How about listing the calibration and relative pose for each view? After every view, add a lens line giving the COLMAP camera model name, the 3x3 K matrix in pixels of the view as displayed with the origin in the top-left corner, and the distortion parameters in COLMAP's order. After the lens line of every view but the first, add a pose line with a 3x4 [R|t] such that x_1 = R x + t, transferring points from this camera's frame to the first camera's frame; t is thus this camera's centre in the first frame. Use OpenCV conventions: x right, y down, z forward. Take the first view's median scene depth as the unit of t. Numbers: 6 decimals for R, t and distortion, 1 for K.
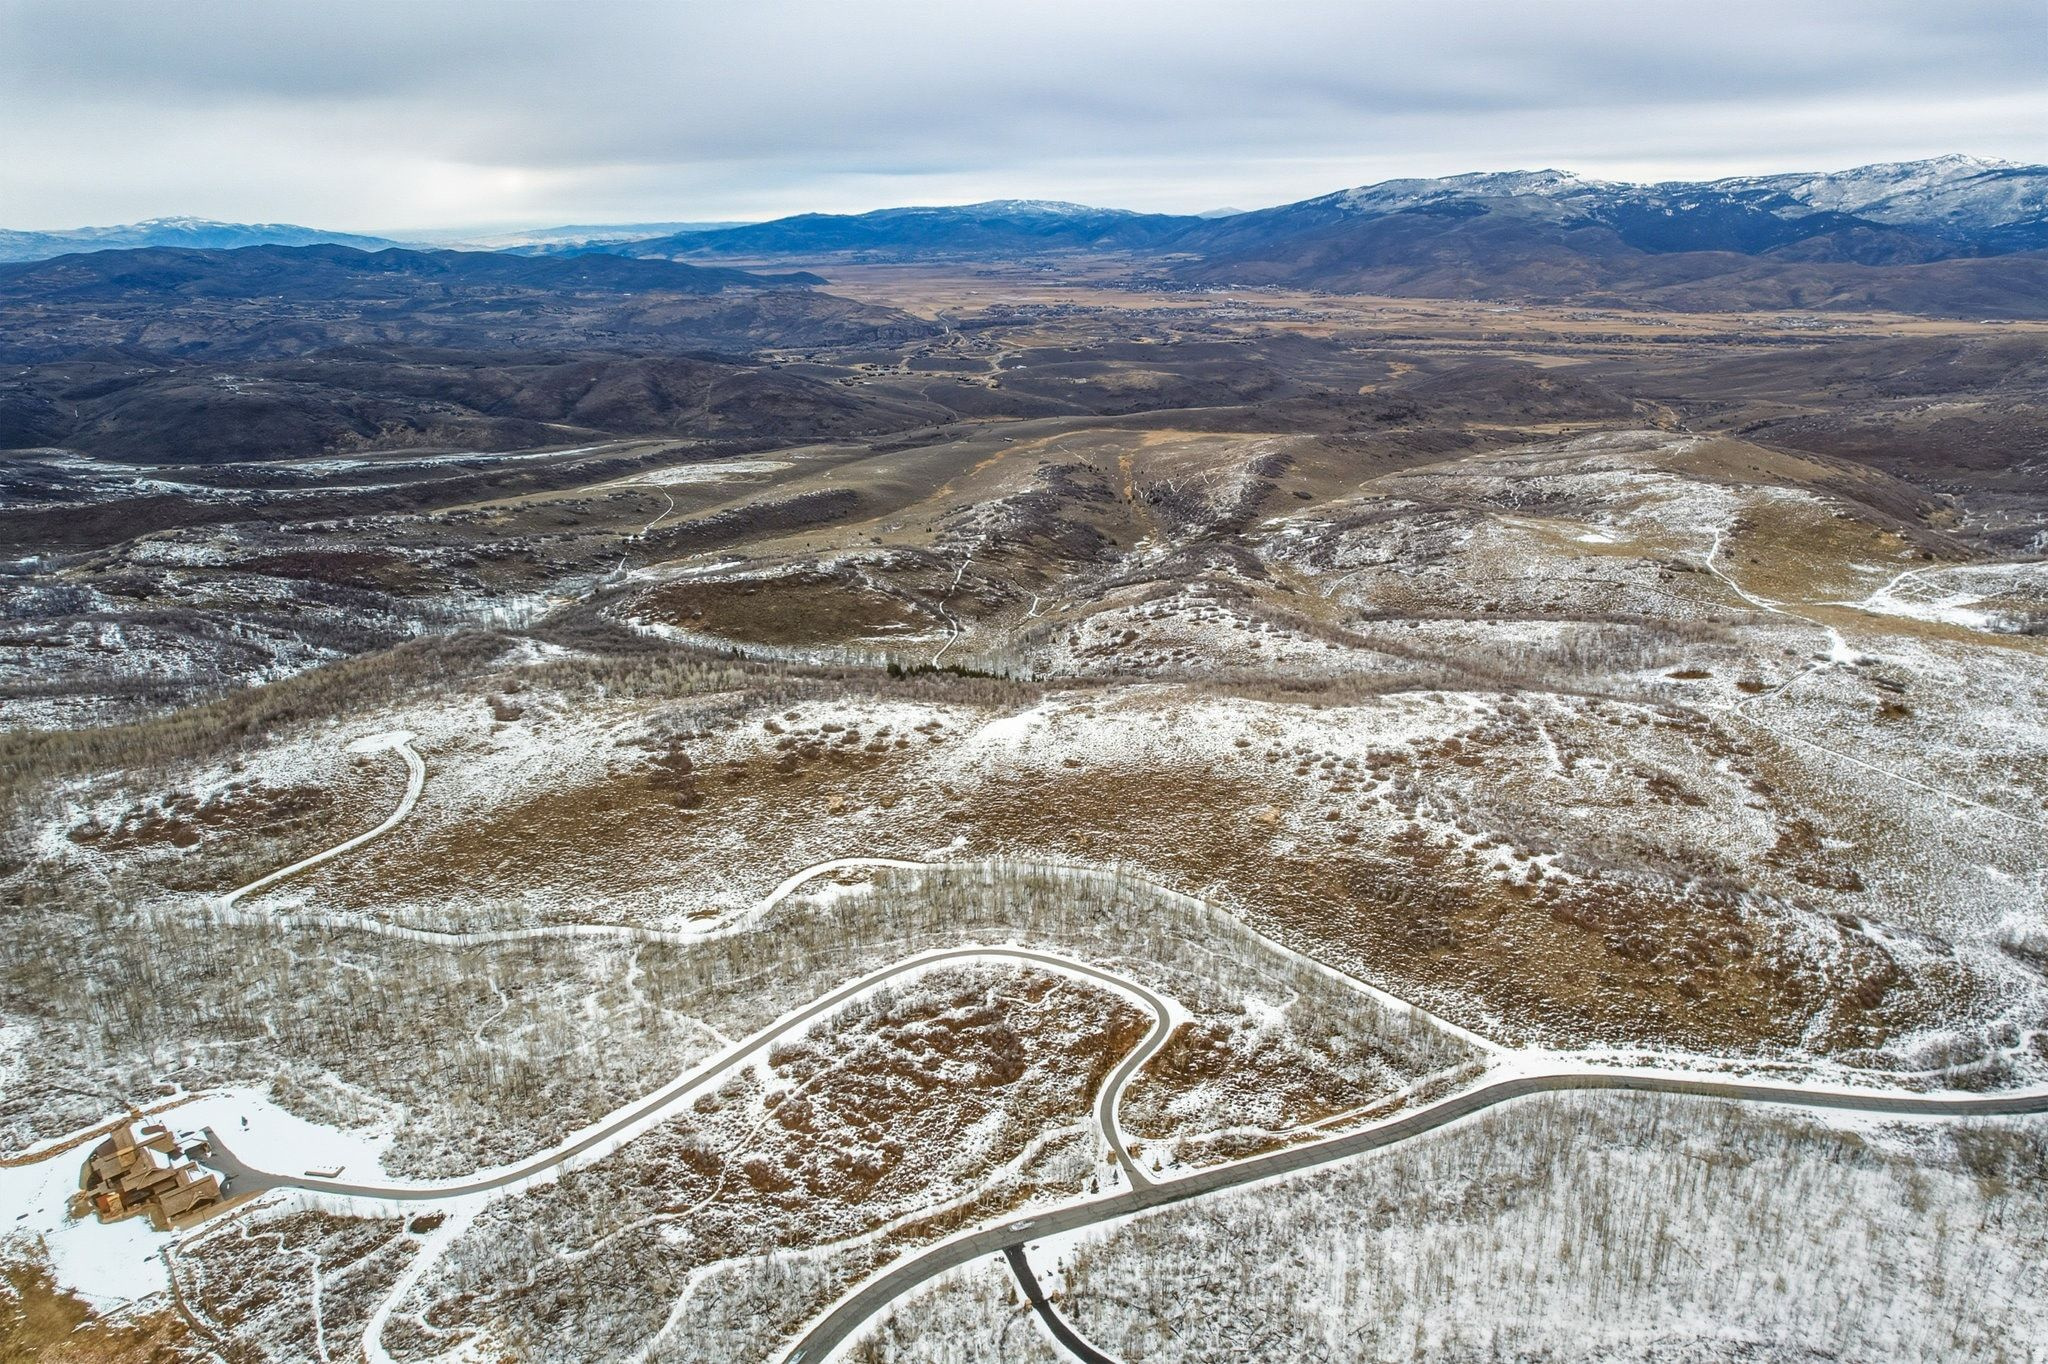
lens RADIAL K [[1300.3, 0, 1024.0], [0, 1300.3, 682.0], [0, 0, 1]] dist [-0.073574, 0.062176]
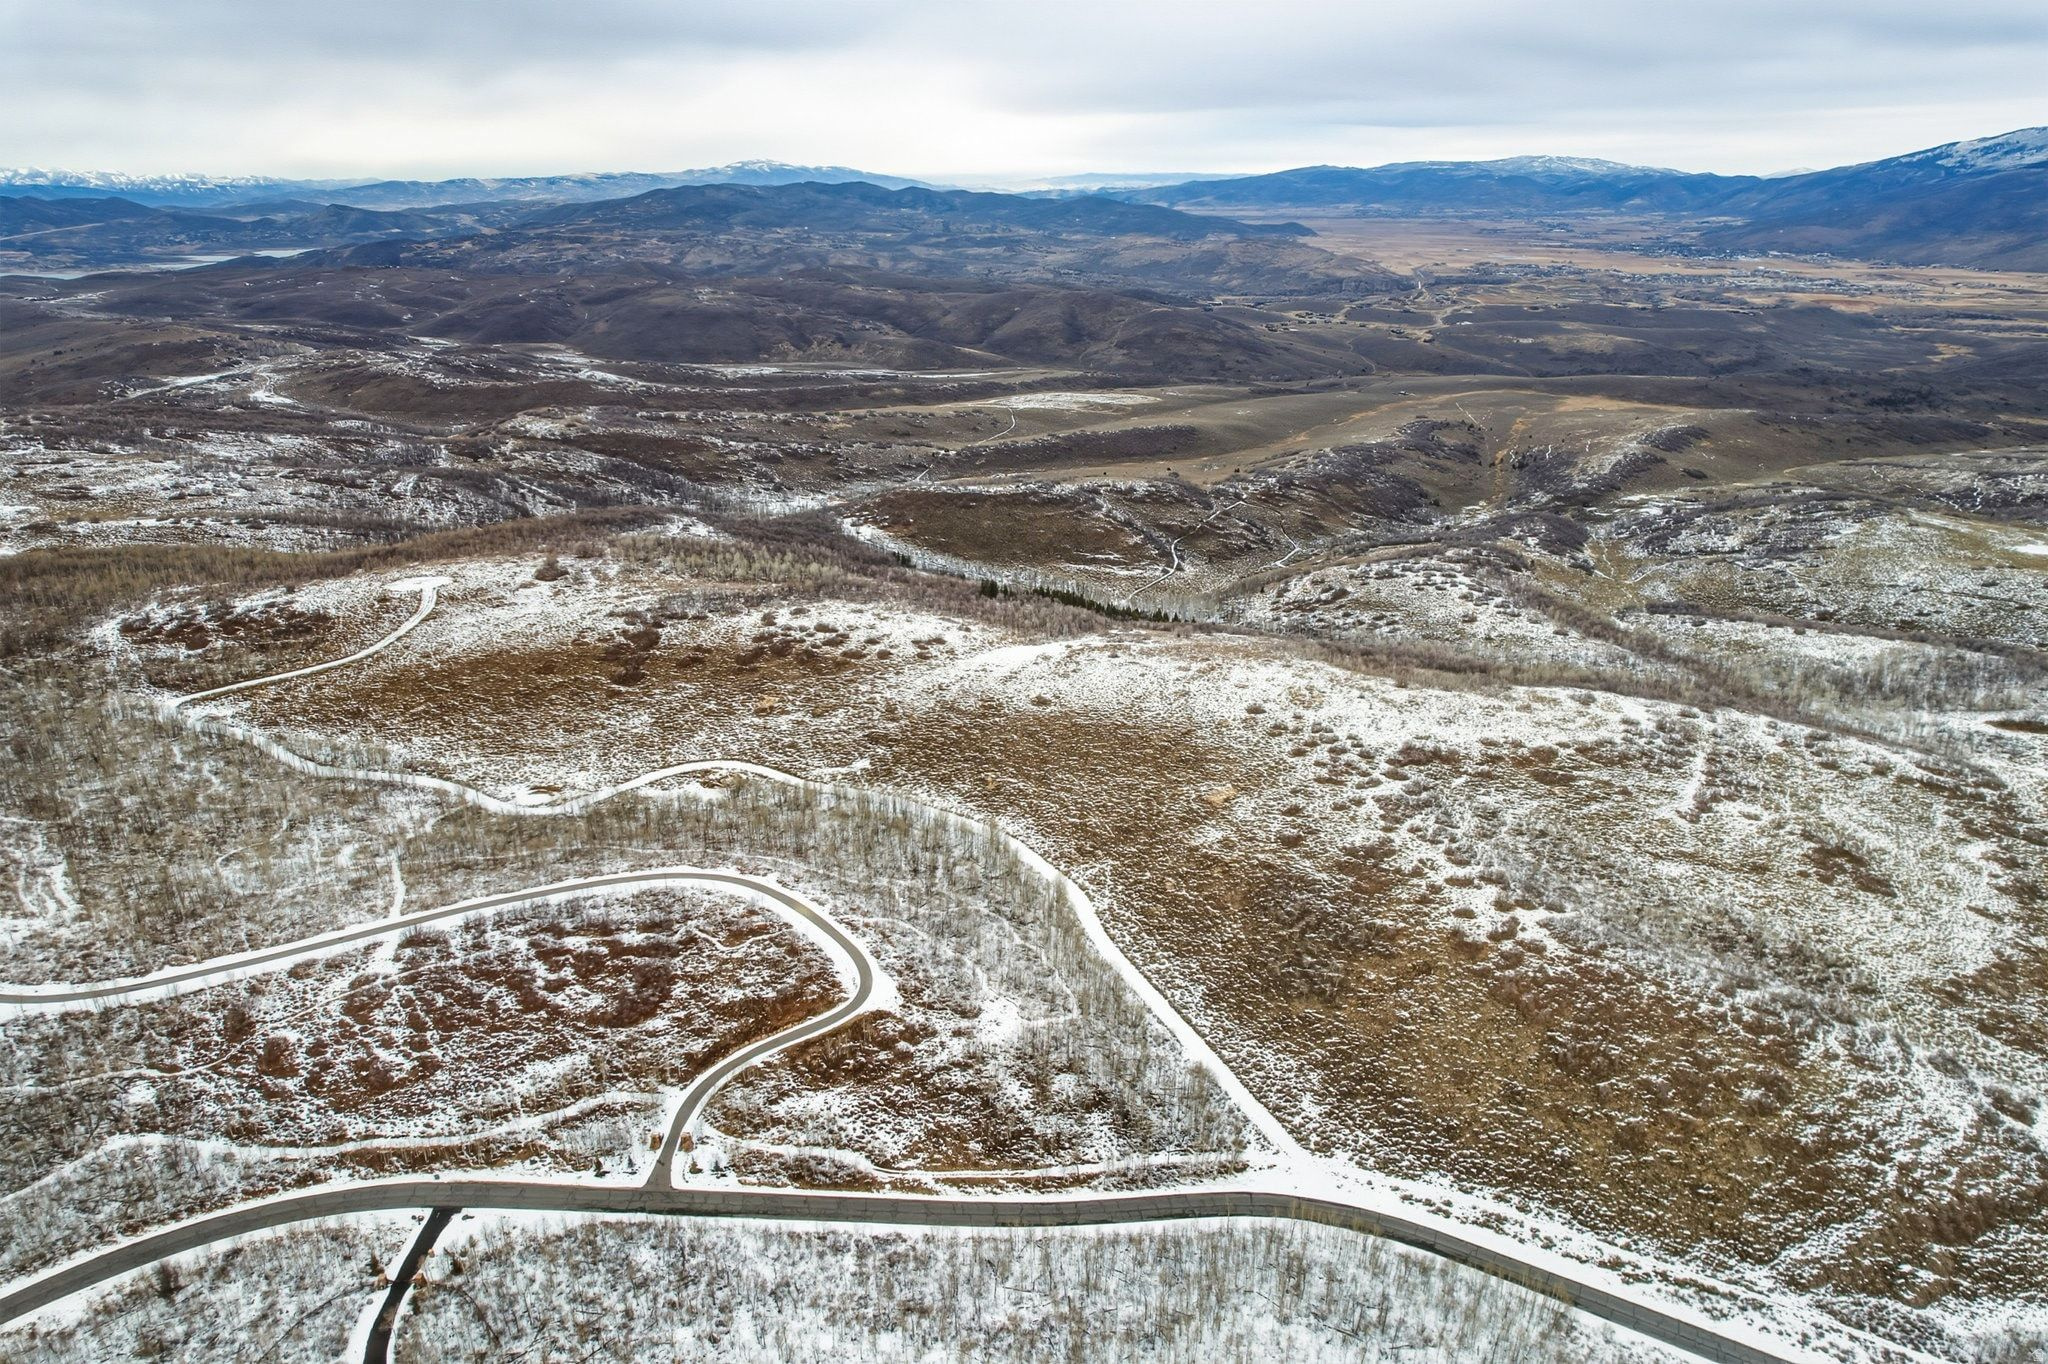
lens RADIAL K [[1300.3, 0, 1024.0], [0, 1300.3, 682.0], [0, 0, 1]] dist [-0.073574, 0.062176]
pose [[0.932889, 0.141163, -0.331347, 0.335351], [-0.130120, 0.989949, 0.055399, 0.004764], [0.335837, -0.008566, 0.941881, 0.209004]]
